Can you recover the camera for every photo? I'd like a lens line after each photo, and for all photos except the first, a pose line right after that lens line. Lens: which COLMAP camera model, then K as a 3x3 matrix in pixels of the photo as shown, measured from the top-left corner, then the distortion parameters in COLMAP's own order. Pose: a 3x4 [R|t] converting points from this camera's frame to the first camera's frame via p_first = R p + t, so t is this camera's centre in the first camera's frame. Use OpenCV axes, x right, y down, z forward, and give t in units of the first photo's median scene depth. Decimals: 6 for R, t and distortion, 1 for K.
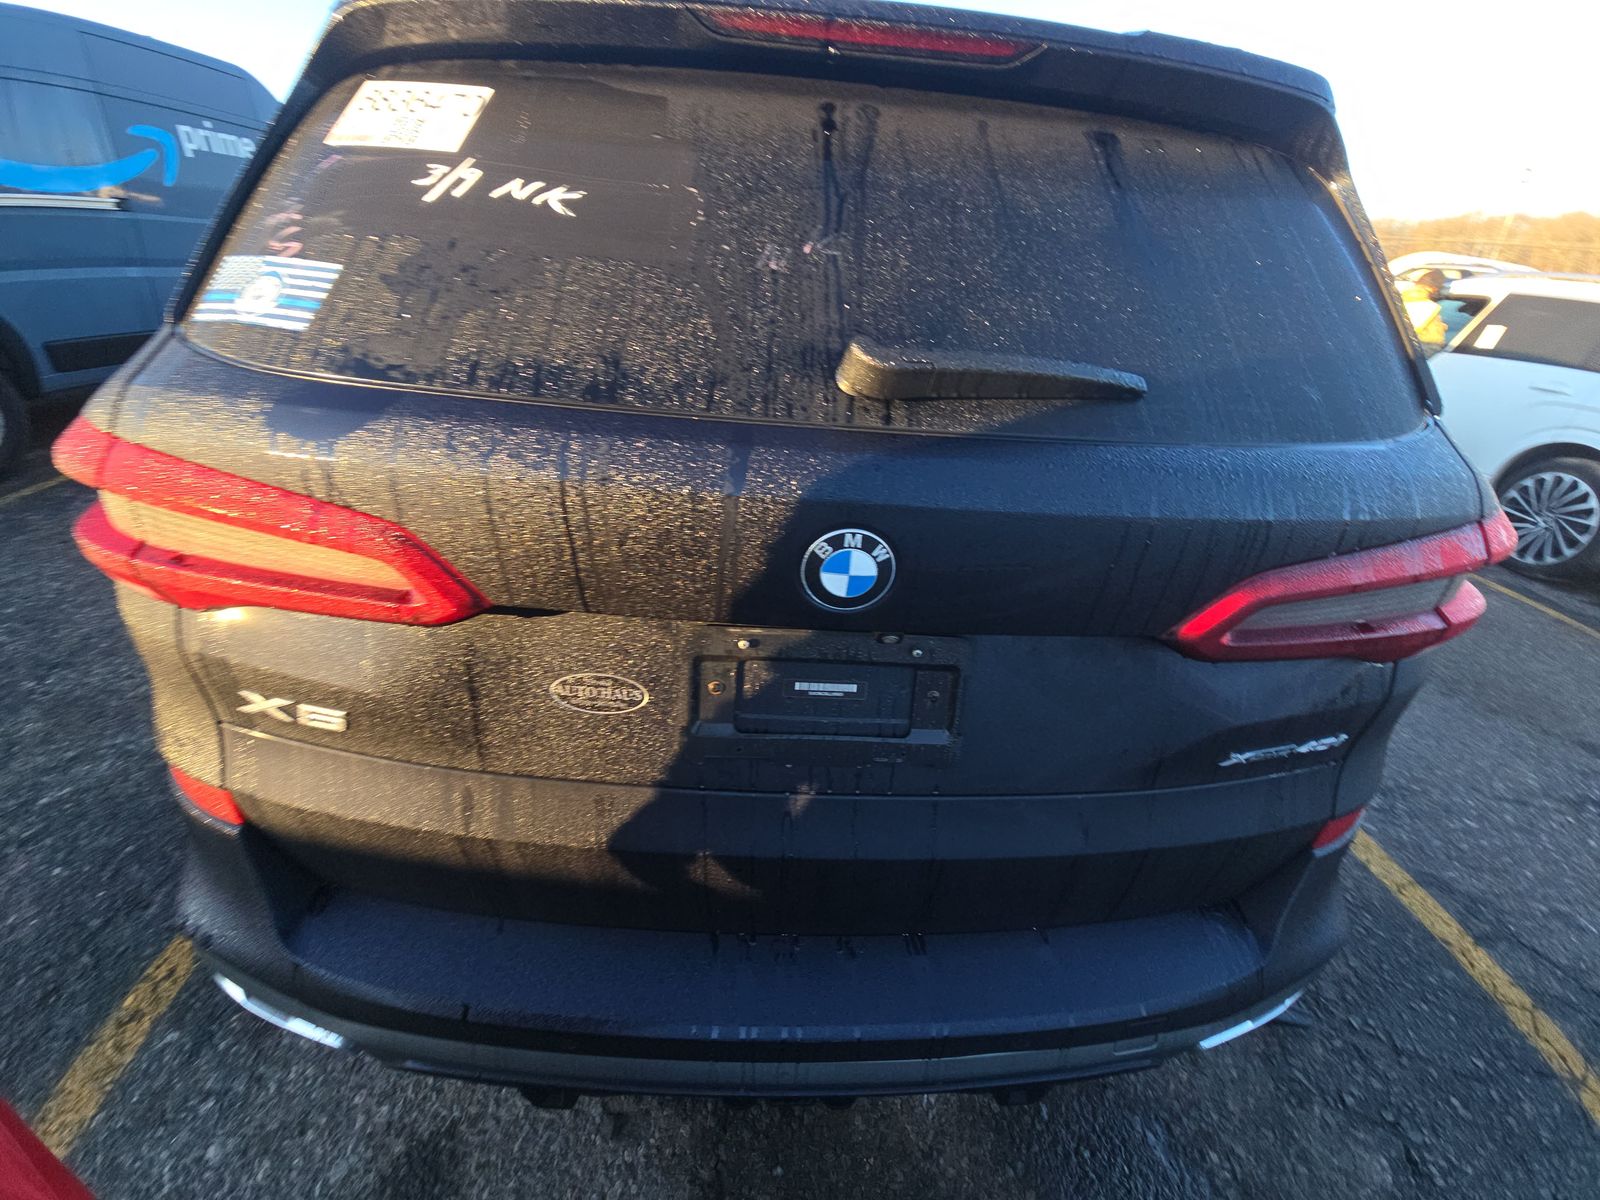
lens RADIAL K [[639.2, 0, 796.3], [0, 639.2, 599.3], [0, 0, 1]] dist [0.001911, 0.000104]
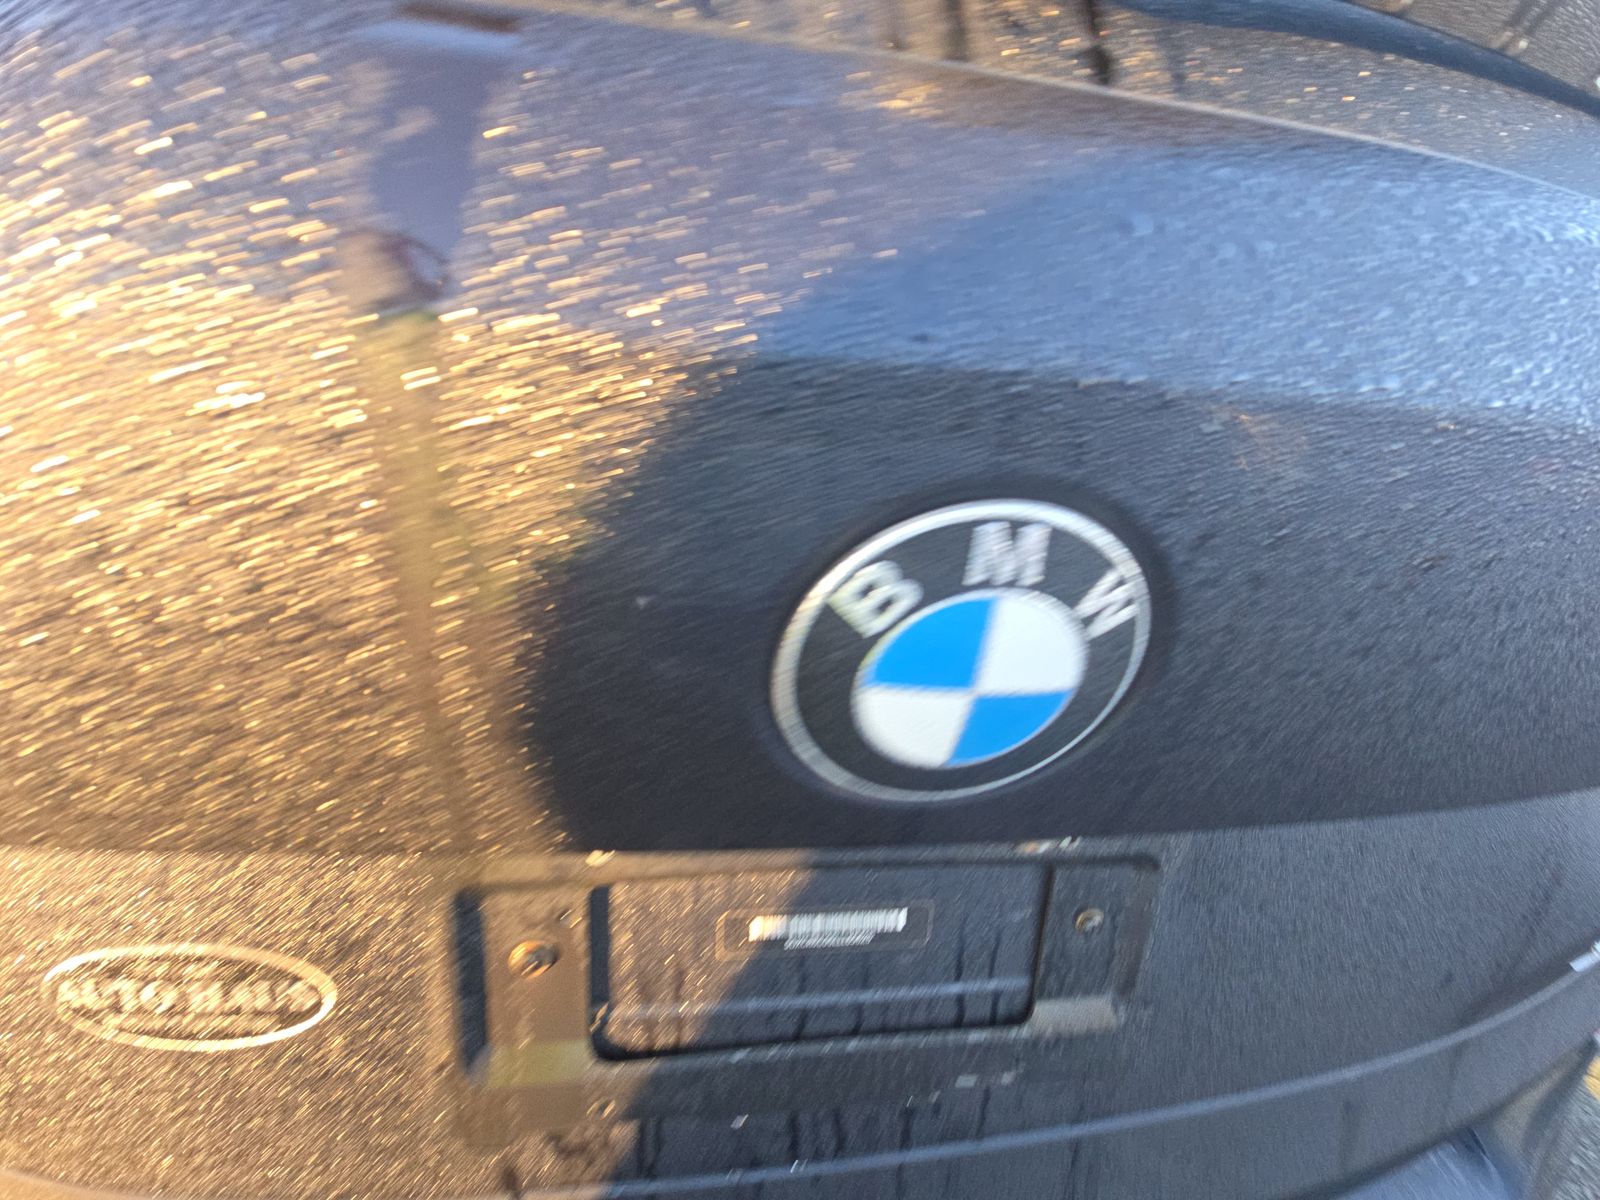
lens RADIAL K [[639.2, 0, 806.8], [0, 639.2, 606.7], [0, 0, 1]] dist [0.001911, 0.000104]
pose [[0.993639, -0.023174, 0.110200, -0.006205], [0.021826, 0.999672, 0.013430, -0.063091], [-0.110475, -0.010939, 0.993819, 0.633941]]
